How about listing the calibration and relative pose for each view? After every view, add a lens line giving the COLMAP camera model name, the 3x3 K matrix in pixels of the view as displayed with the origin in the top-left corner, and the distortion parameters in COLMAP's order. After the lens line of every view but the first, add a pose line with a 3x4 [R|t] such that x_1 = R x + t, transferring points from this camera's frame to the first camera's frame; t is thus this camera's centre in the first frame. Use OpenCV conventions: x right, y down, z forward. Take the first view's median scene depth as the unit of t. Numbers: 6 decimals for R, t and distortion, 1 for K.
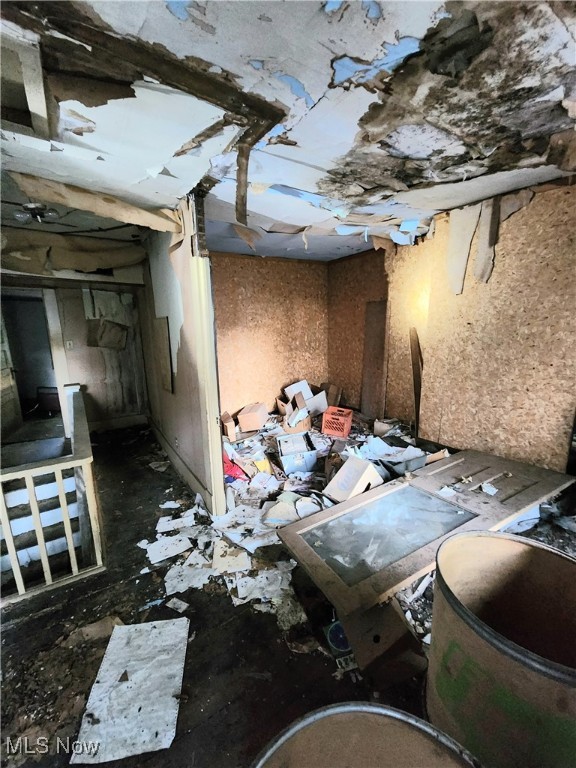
lens RADIAL K [[315.4, 0, 288.0], [0, 315.4, 384.0], [0, 0, 1]] dist [0.000792, 0.000610]
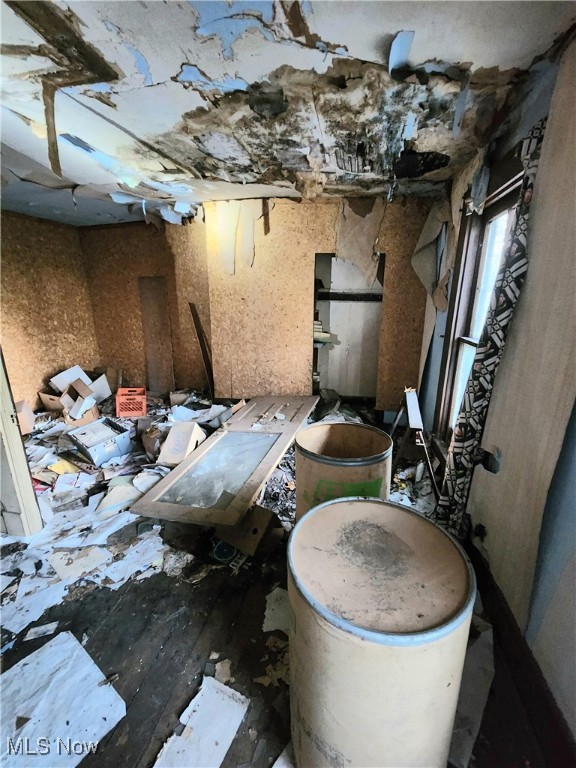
lens RADIAL K [[315.4, 0, 288.0], [0, 315.4, 384.0], [0, 0, 1]] dist [0.000792, 0.000610]
pose [[0.716319, -0.172301, 0.676166, -0.250915], [0.130807, 0.985013, 0.112427, 0.032312], [-0.685403, 0.007914, 0.728121, -0.050404]]
